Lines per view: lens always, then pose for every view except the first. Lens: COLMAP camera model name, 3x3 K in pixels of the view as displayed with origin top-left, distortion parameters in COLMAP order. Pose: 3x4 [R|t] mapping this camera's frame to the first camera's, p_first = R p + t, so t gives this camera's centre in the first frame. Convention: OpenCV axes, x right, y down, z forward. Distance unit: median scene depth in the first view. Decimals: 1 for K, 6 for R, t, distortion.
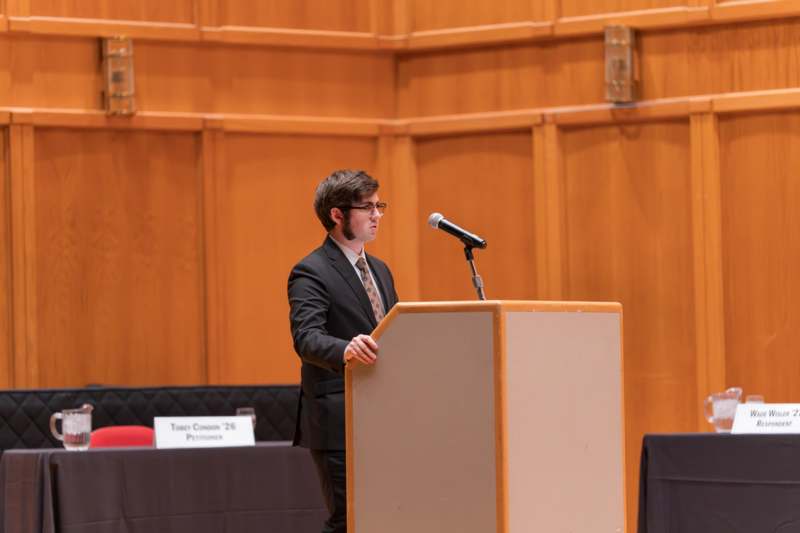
lens RADIAL K [[3981.0, 0, 400.0], [0, 3981.0, 266.5], [0, 0, 1]] dist [0.348358, 1.865688]
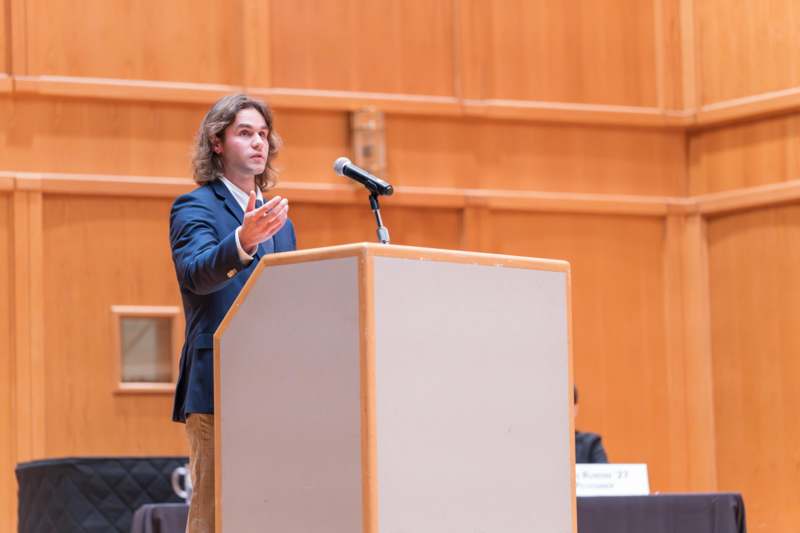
lens RADIAL K [[3306.1, 0, 400.0], [0, 3306.1, 266.5], [0, 0, 1]] dist [0.179777, 4.552946]
pose [[0.971061, -0.026348, -0.237372, 0.124528], [0.007597, 0.996801, -0.079566, 0.043592], [0.238709, 0.075460, 0.968155, 0.223061]]
